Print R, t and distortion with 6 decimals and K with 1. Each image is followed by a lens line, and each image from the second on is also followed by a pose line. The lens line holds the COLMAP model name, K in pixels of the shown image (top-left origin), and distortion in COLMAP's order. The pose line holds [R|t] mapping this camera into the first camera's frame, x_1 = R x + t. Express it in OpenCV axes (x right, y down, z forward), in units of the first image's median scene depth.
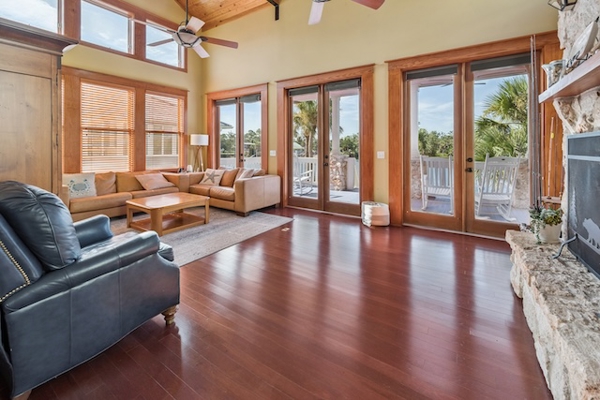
lens RADIAL K [[259.1, 0, 303.2], [0, 259.1, 147.2], [0, 0, 1]] dist [0.000287, 0.000059]
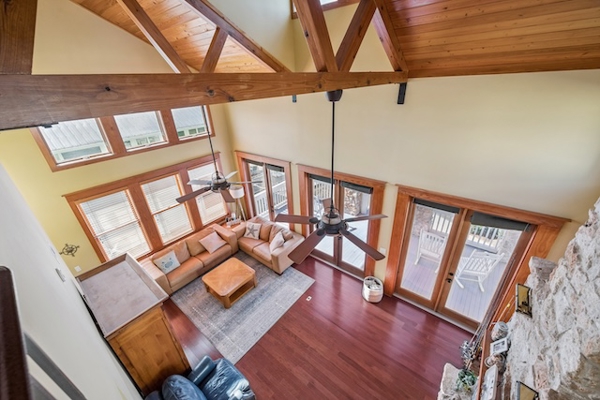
lens RADIAL K [[239.4, 0, 301.5], [0, 239.4, 201.6], [0, 0, 1]] dist [-0.000164, -0.000043]
pose [[0.993903, 0.006024, -0.110091, 0.030318], [0.044953, 0.889602, 0.454519, -0.678442], [0.100676, -0.456697, 0.883907, 0.037620]]
